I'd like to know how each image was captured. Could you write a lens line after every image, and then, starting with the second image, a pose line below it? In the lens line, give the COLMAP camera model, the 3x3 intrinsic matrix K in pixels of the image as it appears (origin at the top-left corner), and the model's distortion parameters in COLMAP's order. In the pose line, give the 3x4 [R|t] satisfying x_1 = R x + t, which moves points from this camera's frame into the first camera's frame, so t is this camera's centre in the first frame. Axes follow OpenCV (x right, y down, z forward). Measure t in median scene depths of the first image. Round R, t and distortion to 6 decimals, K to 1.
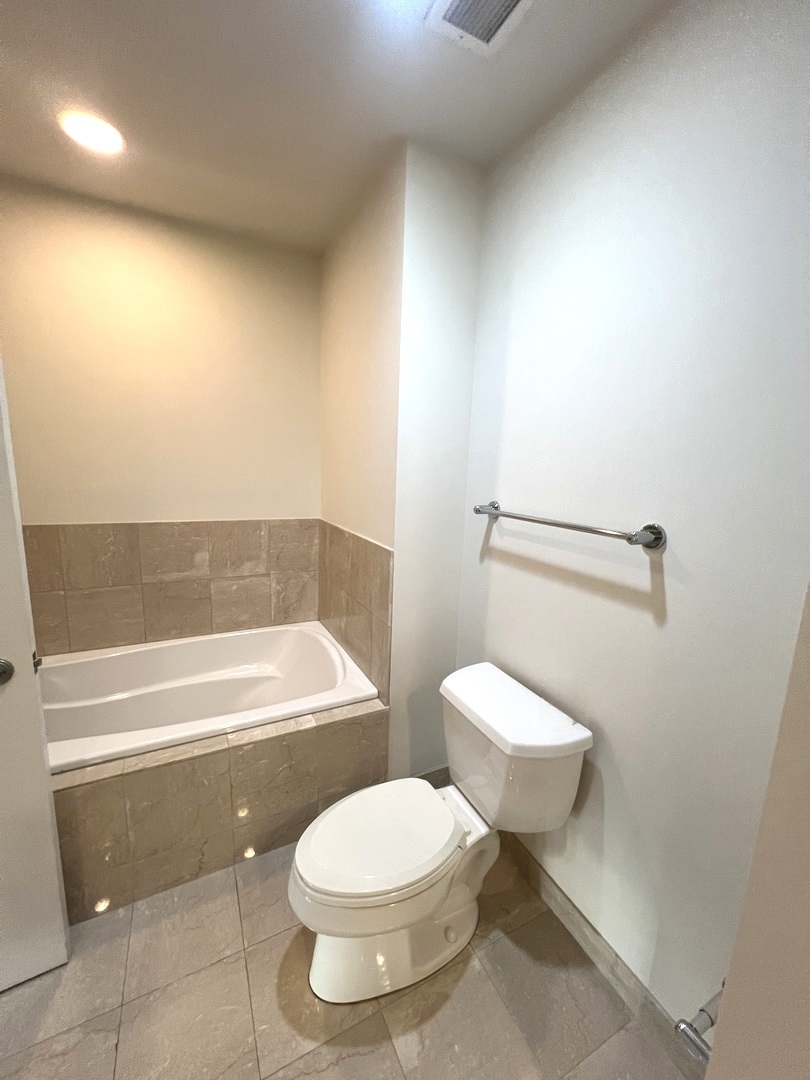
lens RADIAL K [[431.8, 0, 402.6], [0, 431.8, 541.6], [0, 0, 1]] dist [-0.000487, 0.000161]
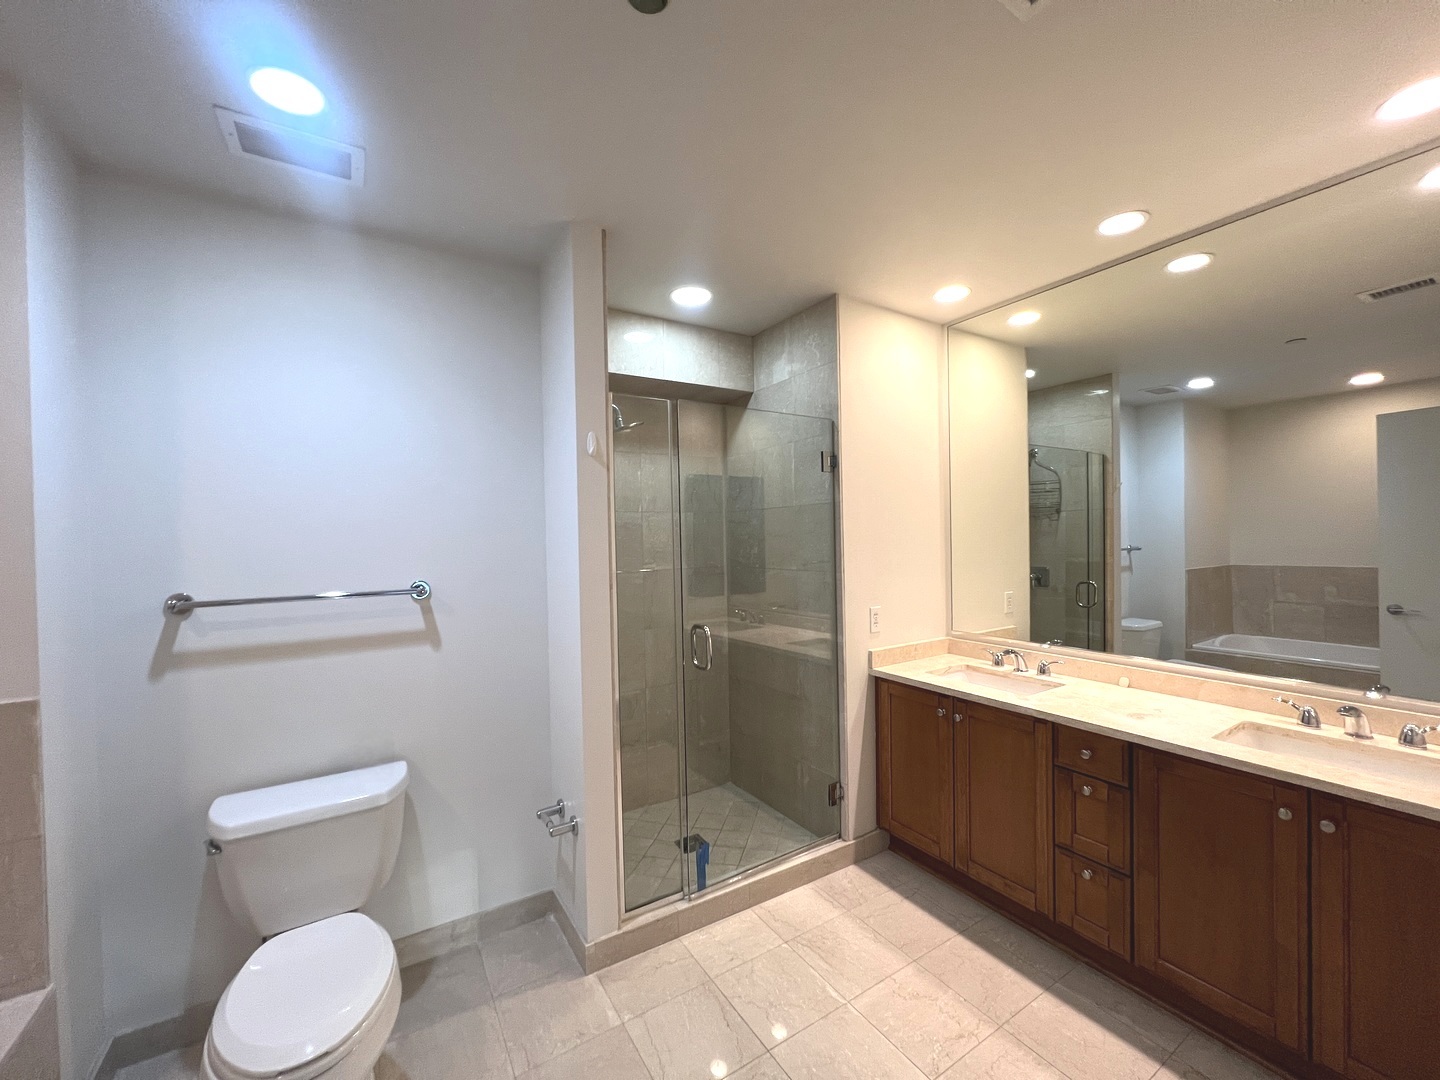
lens RADIAL K [[574.7, 0, 720.3], [0, 574.7, 542.7], [0, 0, 1]] dist [-0.000637, 0.000236]
pose [[-0.089324, -0.044033, 0.995029, -1.288320], [0.196087, 0.978693, 0.060913, -0.079024], [-0.976510, 0.200553, -0.078786, 0.159417]]
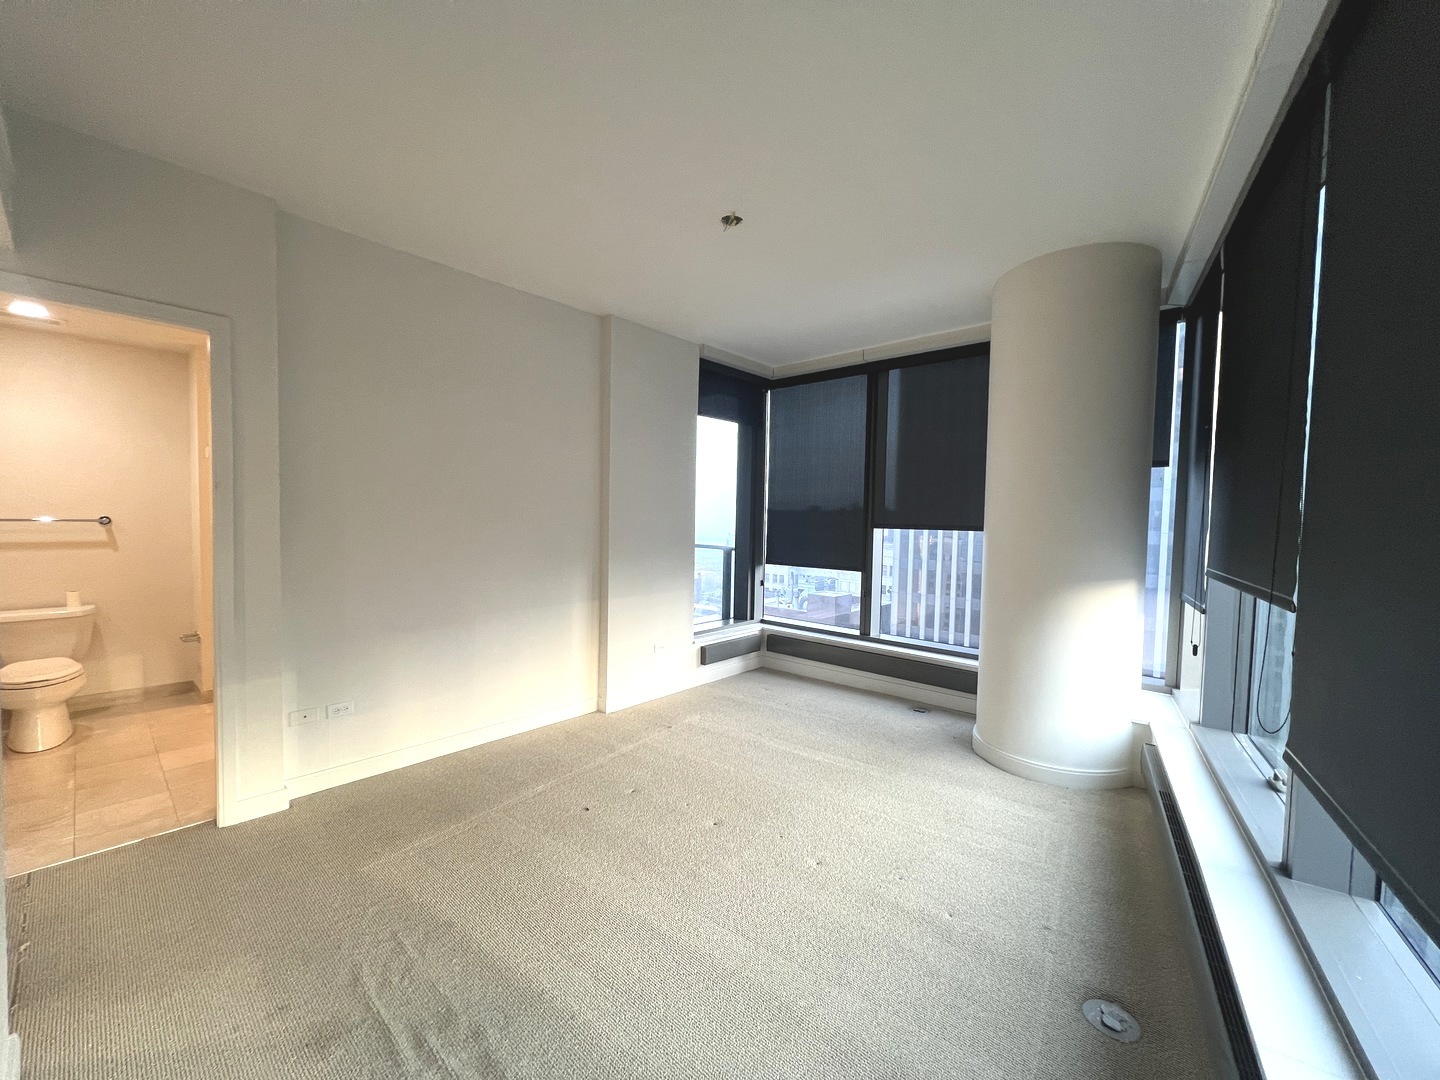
lens RADIAL K [[575.7, 0, 720.6], [0, 575.7, 542.3], [0, 0, 1]] dist [-0.000487, 0.000161]
pose [[-0.358505, -0.084653, 0.929682, -4.050900], [0.134878, 0.980734, 0.141313, 0.130039], [-0.923733, 0.176055, -0.340180, -1.288263]]
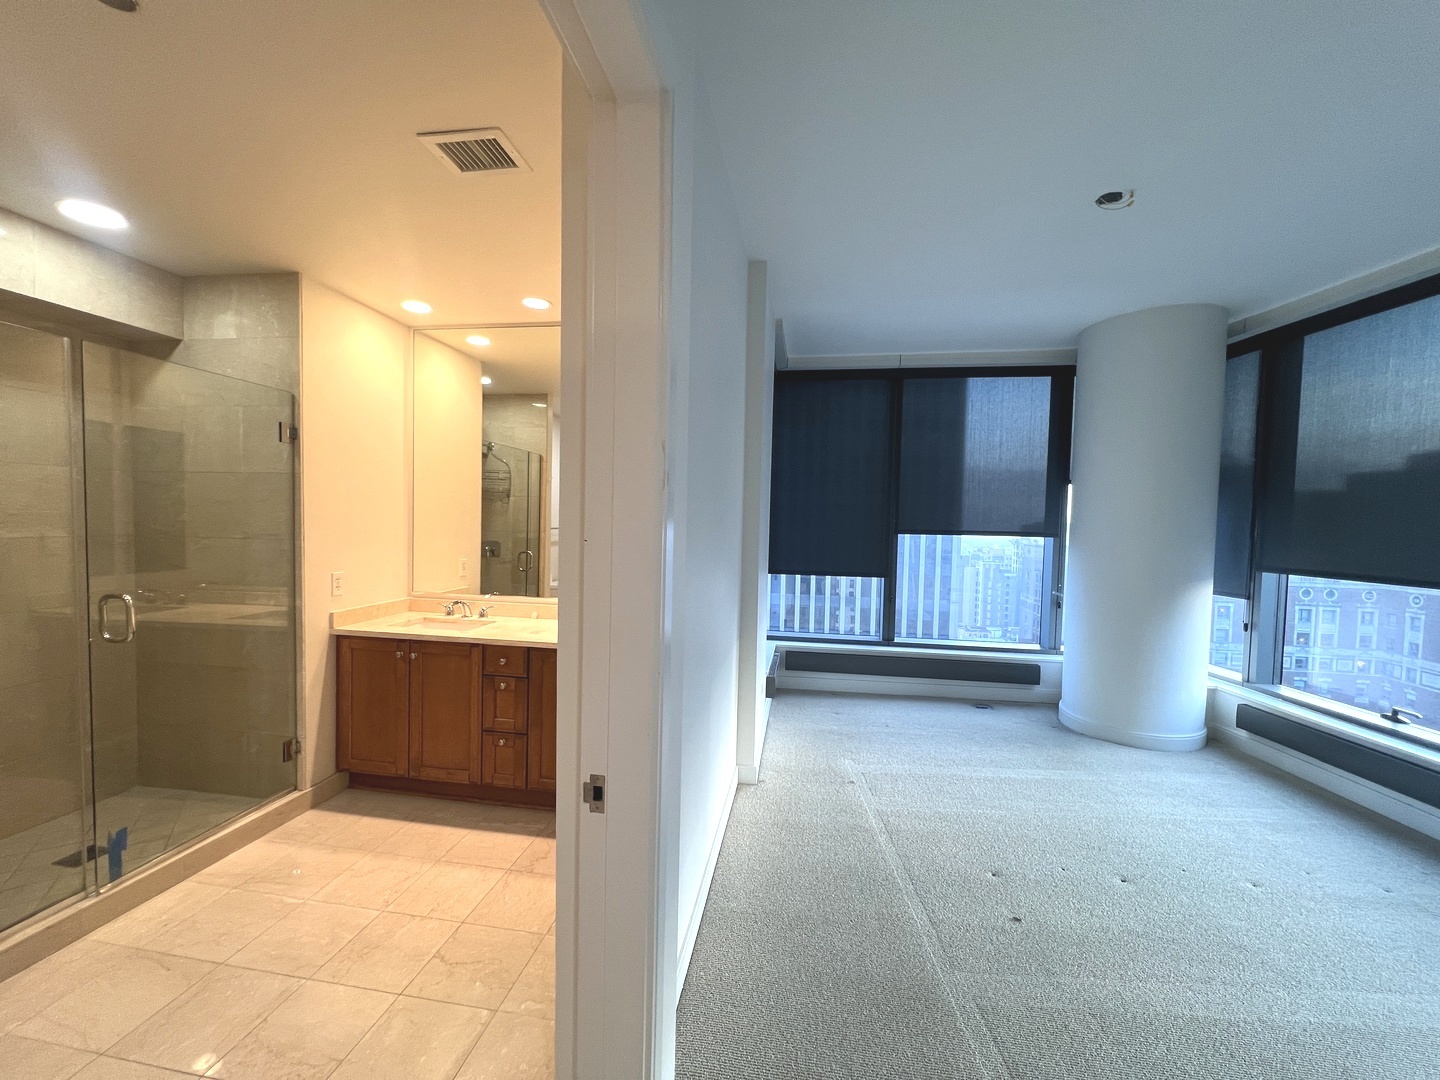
lens RADIAL K [[575.7, 0, 720.6], [0, 575.7, 542.3], [0, 0, 1]] dist [-0.000487, 0.000161]
pose [[-0.807675, -0.079270, 0.584275, -1.888756], [0.053990, 0.976816, 0.207160, -0.124629], [-0.587151, 0.198863, -0.784670, 0.393195]]
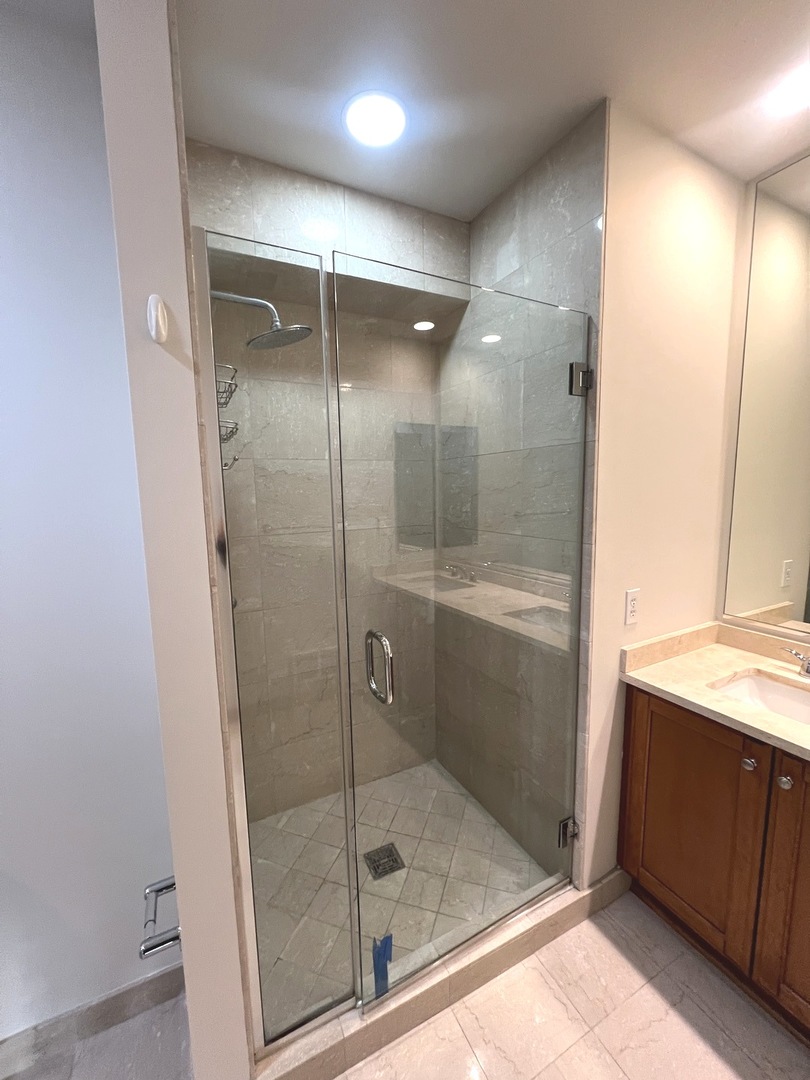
lens RADIAL K [[431.8, 0, 402.6], [0, 431.8, 541.6], [0, 0, 1]] dist [-0.000487, 0.000161]
pose [[0.000001, -0.160887, 0.986973, -0.260846], [0.199029, 0.967227, 0.157668, -0.029794], [-0.979994, 0.196436, 0.032022, 0.009075]]
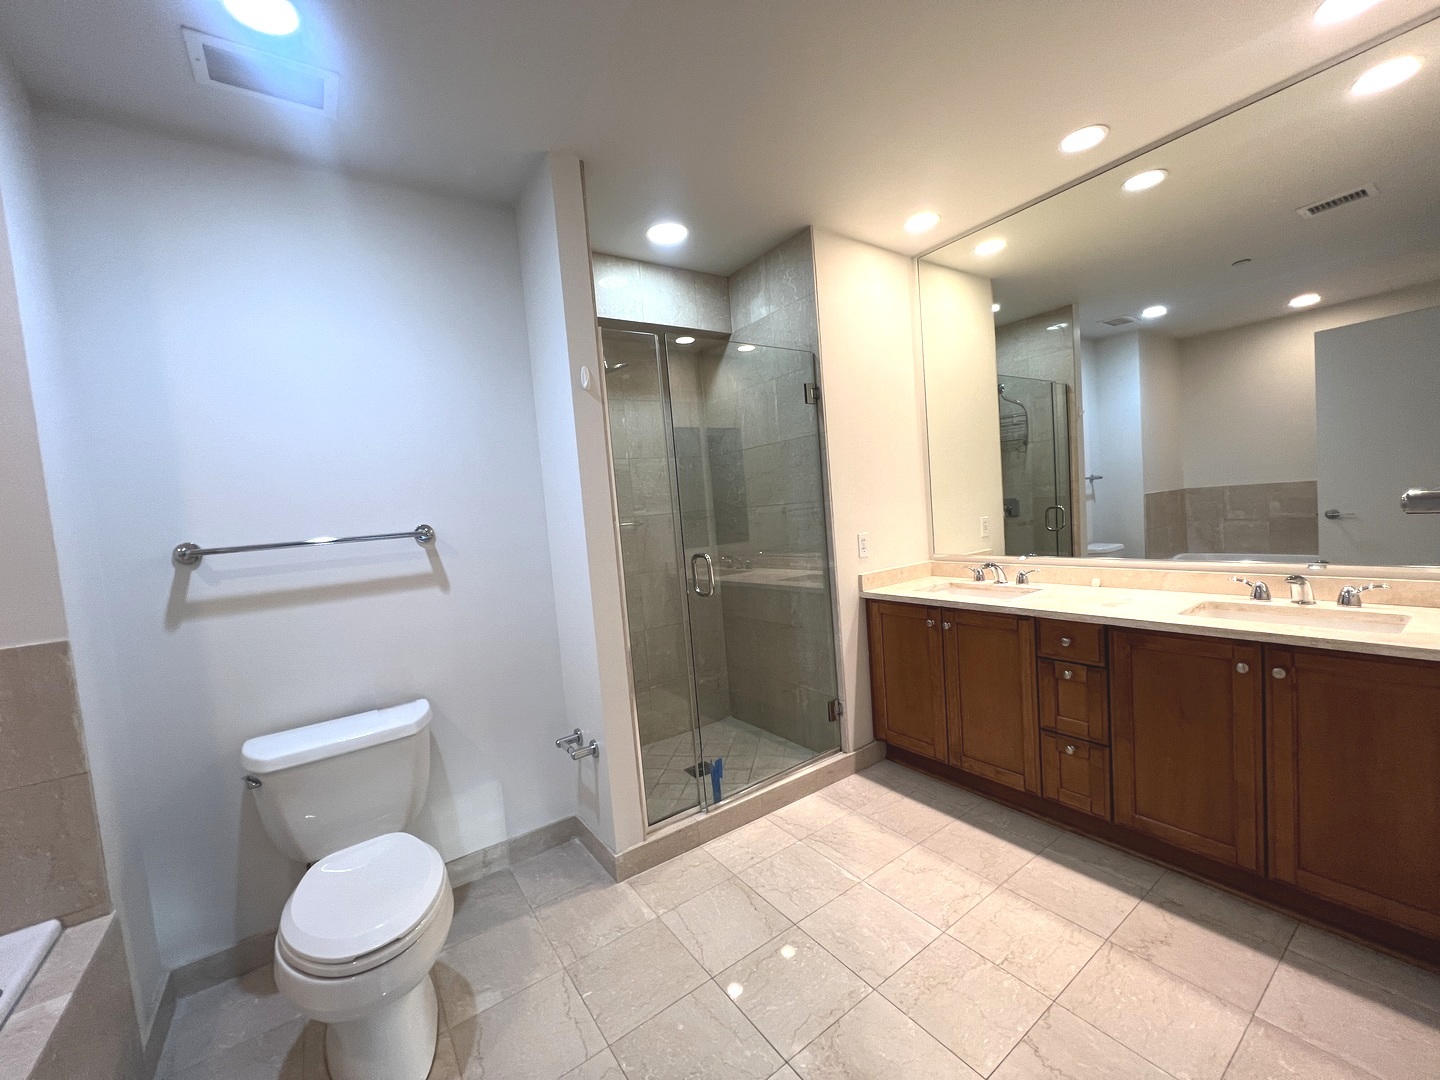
lens RADIAL K [[575.7, 0, 720.6], [0, 575.7, 542.3], [0, 0, 1]] dist [-0.000487, 0.000161]
pose [[-0.143993, -0.087016, 0.985745, -1.357203], [0.252070, 0.960043, 0.121568, 0.031189], [-0.956936, 0.265982, -0.116305, 0.284006]]
